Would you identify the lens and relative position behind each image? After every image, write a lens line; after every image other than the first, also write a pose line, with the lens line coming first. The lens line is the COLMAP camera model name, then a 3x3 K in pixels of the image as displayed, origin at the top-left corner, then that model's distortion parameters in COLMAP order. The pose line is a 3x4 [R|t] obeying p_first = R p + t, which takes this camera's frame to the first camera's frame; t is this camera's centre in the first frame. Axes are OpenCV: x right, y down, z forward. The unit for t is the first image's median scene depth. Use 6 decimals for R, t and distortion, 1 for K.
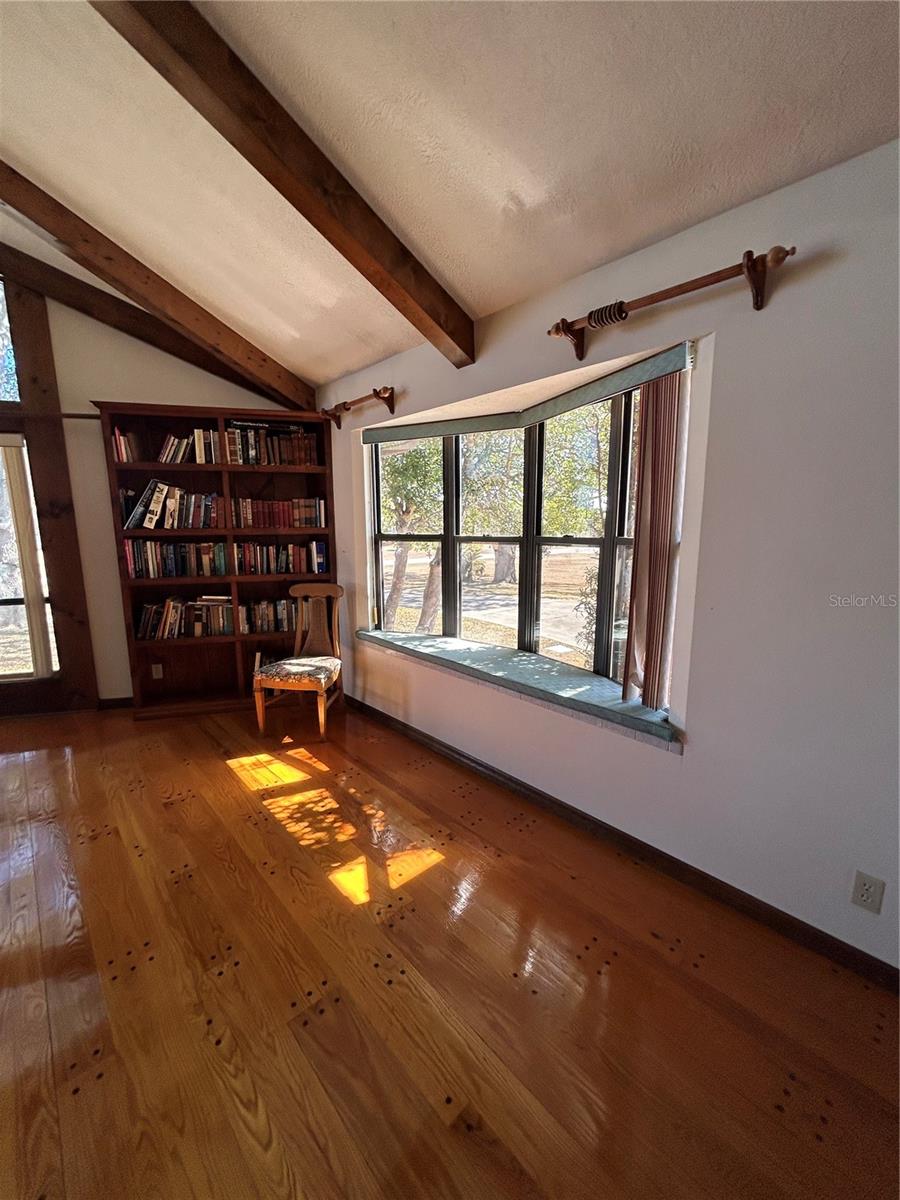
lens RADIAL K [[481.3, 0, 444.9], [0, 481.3, 600.1], [0, 0, 1]] dist [-0.002020, -0.001228]
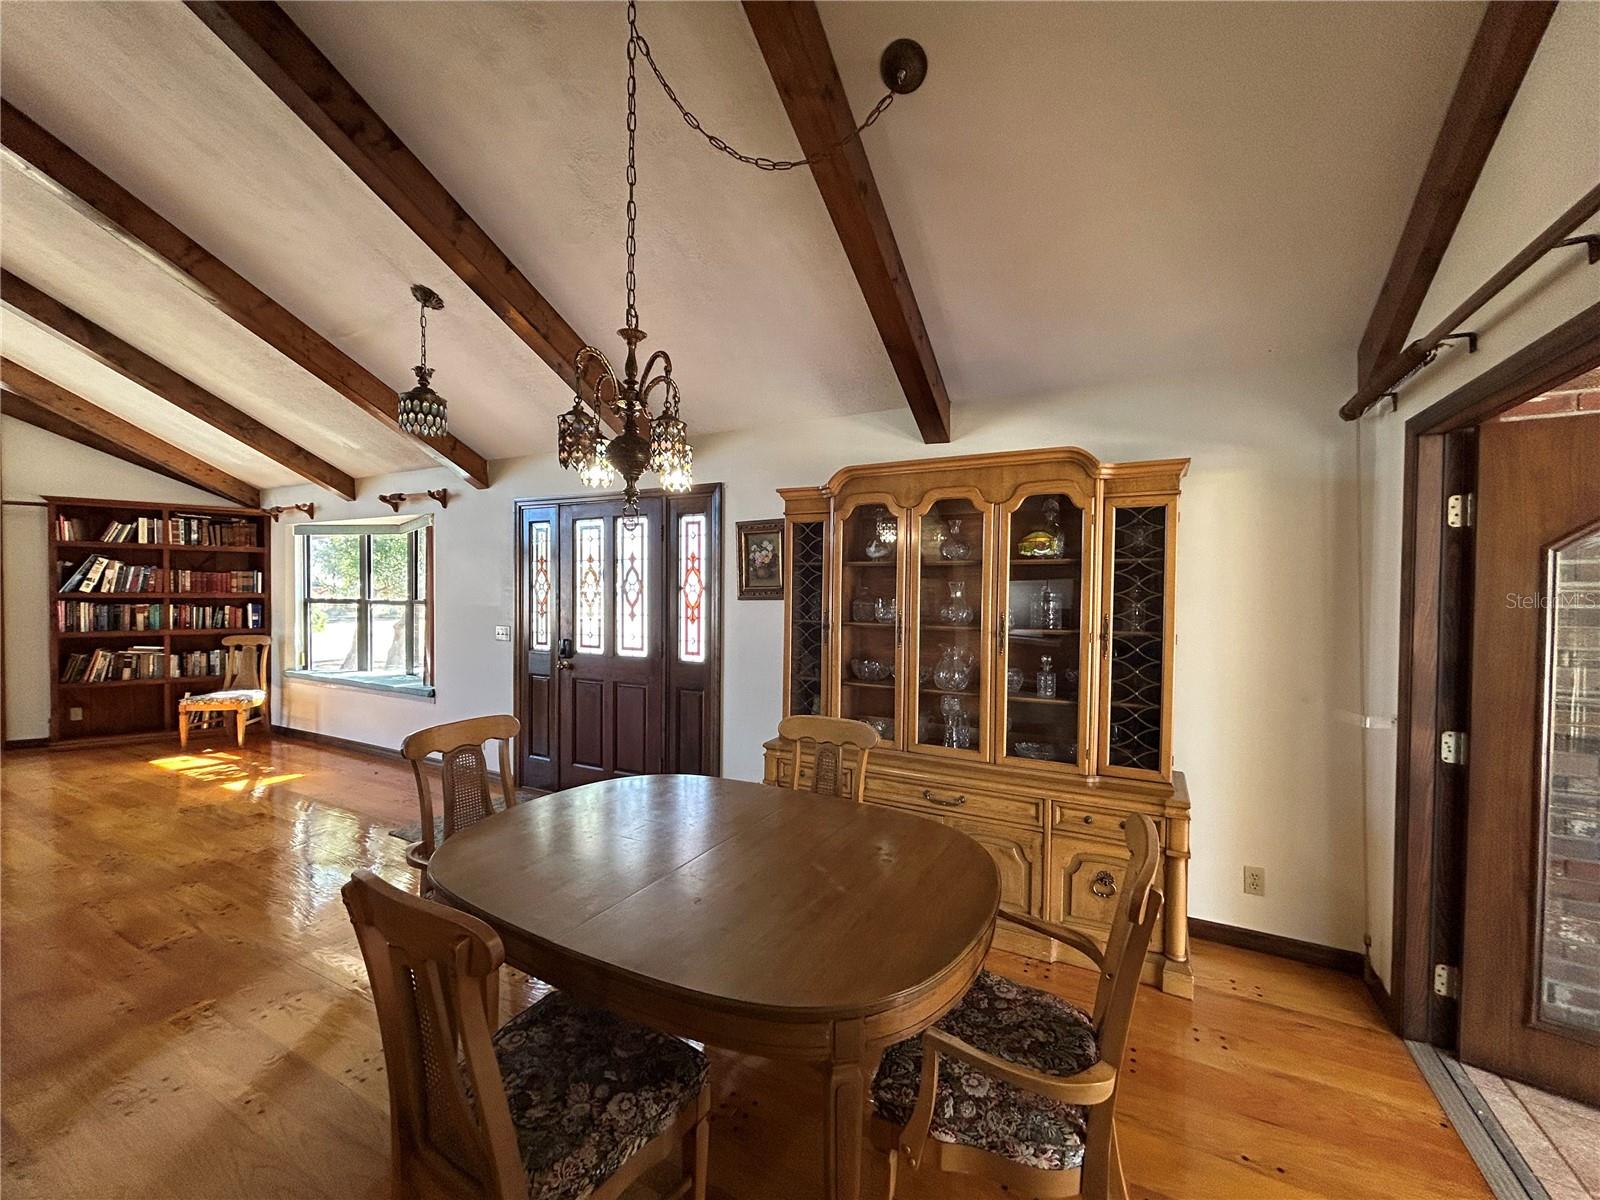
lens RADIAL K [[641.7, 0, 812.4], [0, 641.7, 601.2], [0, 0, 1]] dist [-0.002020, -0.001228]
pose [[0.933076, 0.007396, 0.359602, 0.548967], [0.044006, 0.989930, -0.134547, 0.179062], [-0.356976, 0.141367, 0.923354, -1.194330]]
